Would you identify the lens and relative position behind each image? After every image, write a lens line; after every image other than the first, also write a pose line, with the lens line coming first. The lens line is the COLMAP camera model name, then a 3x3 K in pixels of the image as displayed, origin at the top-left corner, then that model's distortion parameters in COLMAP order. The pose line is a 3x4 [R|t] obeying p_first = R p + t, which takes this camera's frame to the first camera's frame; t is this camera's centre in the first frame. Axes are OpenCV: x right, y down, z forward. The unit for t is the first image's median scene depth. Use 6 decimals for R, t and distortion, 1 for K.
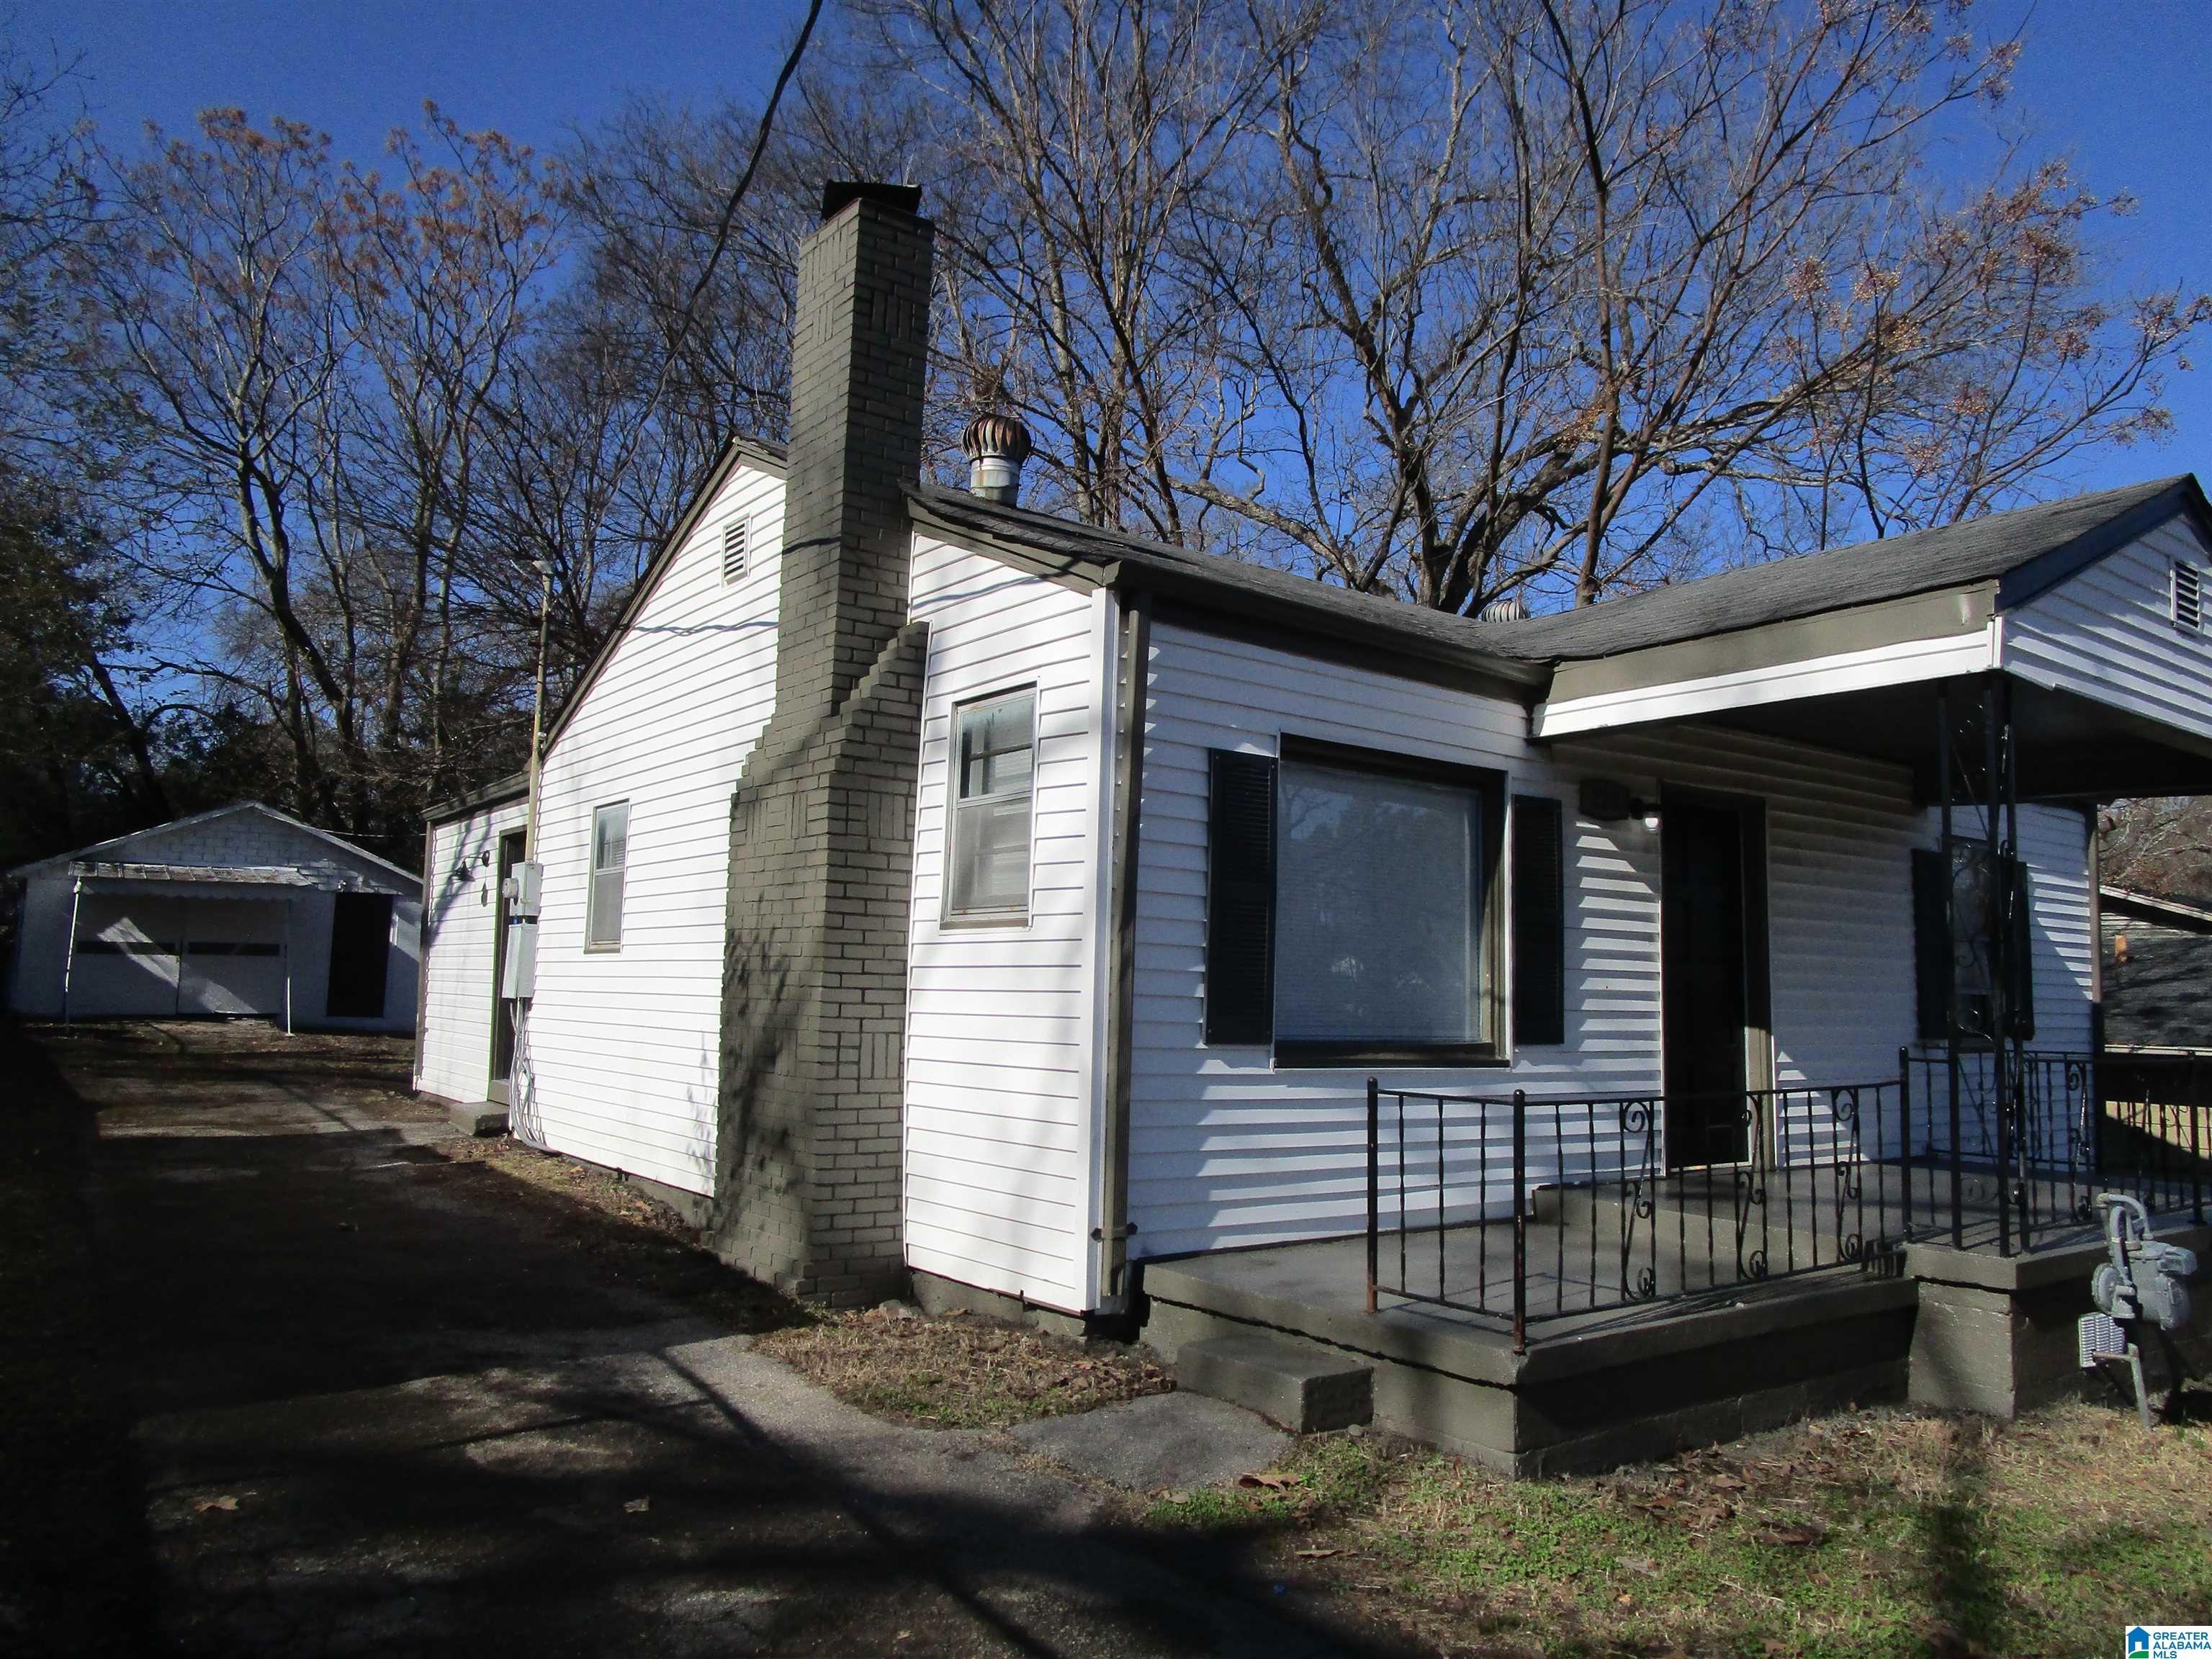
lens RADIAL K [[1714.9, 0, 1106.0], [0, 1714.9, 829.5], [0, 0, 1]] dist [0.006635, -0.091987]
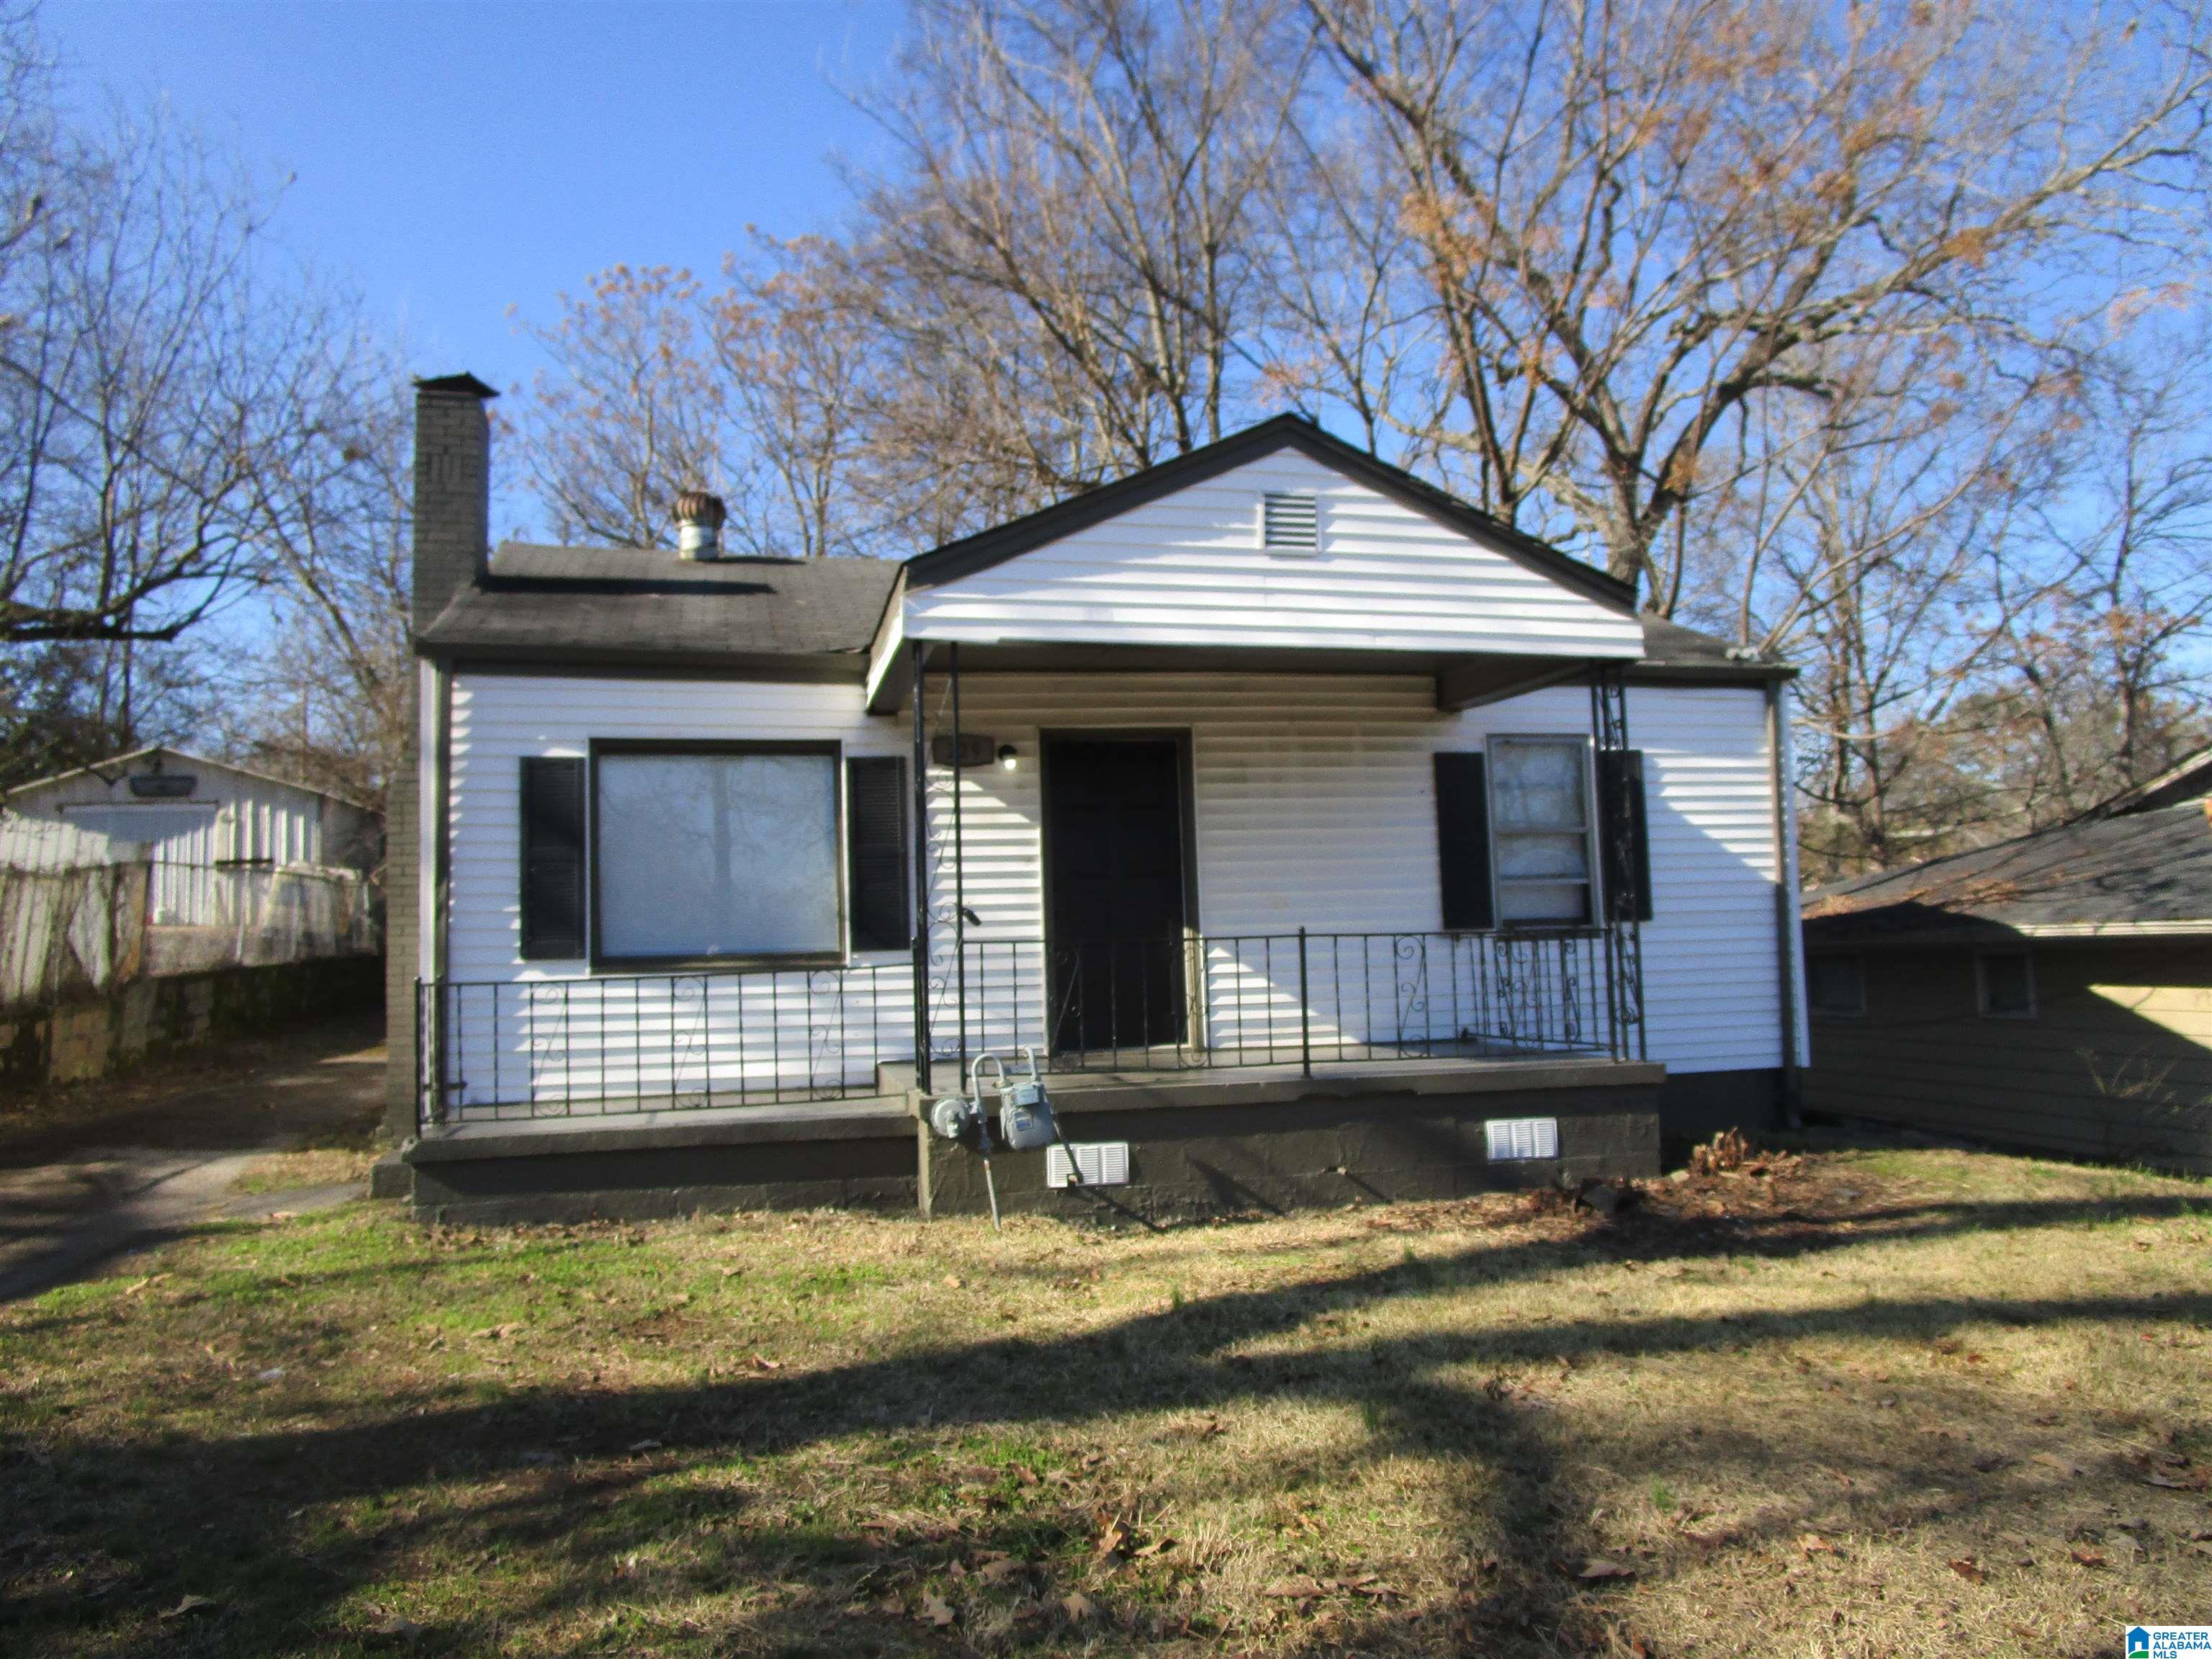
lens RADIAL K [[1714.9, 0, 1106.0], [0, 1714.9, 829.5], [0, 0, 1]] dist [0.006635, -0.091987]
pose [[0.878901, -0.070673, -0.471739, 1.005644], [0.089838, 0.995790, 0.018196, 0.027374], [0.468467, -0.058373, 0.881551, -0.039117]]
